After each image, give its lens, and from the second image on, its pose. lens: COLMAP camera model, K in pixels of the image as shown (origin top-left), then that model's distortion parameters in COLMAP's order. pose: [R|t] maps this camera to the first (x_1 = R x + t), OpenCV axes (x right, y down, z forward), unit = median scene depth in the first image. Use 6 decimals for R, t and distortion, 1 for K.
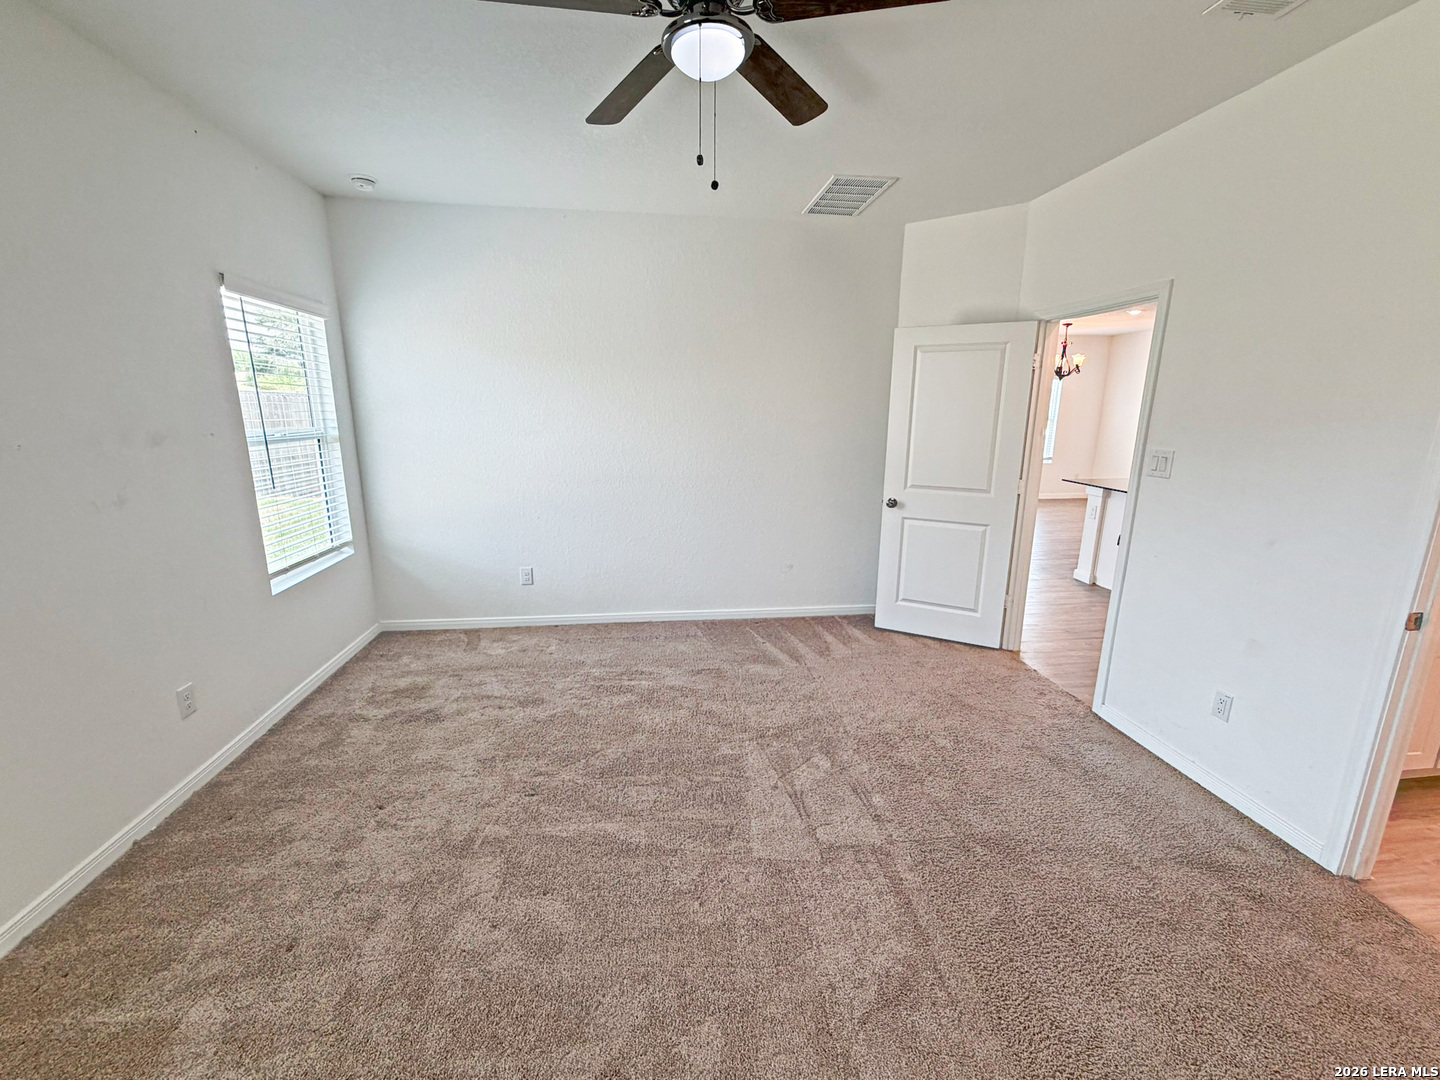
lens RADIAL K [[575.9, 0, 717.6], [0, 575.9, 541.5], [0, 0, 1]] dist [0.000126, 0.000502]
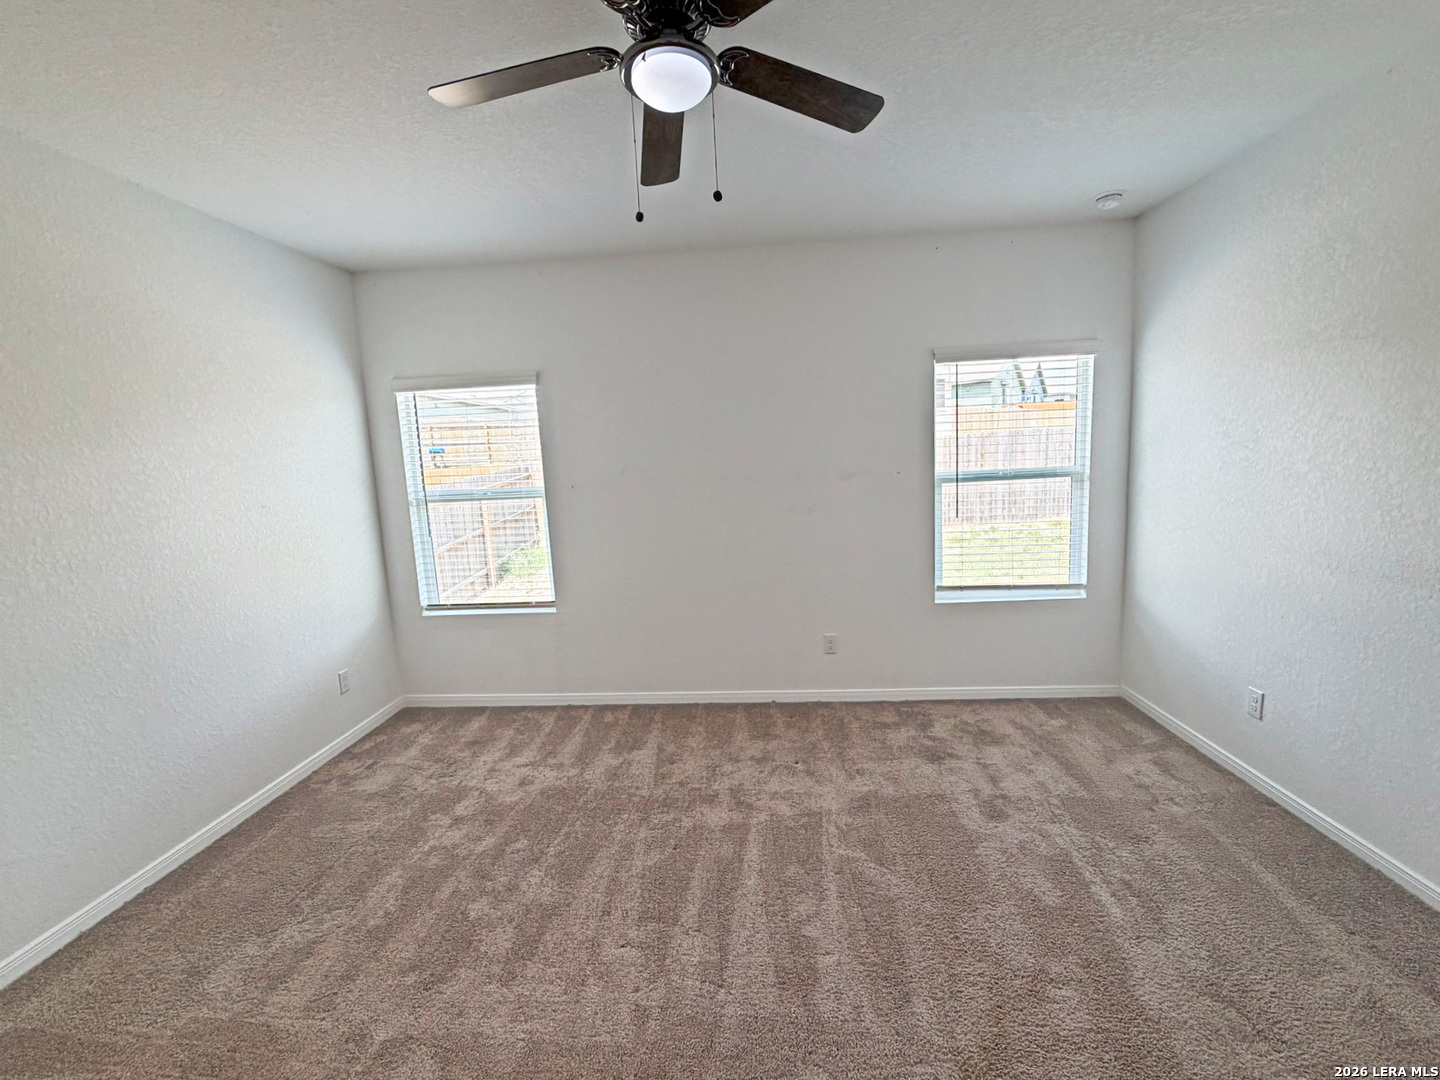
lens RADIAL K [[575.9, 0, 717.6], [0, 575.9, 541.5], [0, 0, 1]] dist [0.000126, 0.000502]
pose [[-0.162488, 0.129705, -0.978148, 0.458988], [-0.177848, 0.971237, 0.158332, -0.137319], [0.970550, 0.199689, -0.134746, 0.647035]]
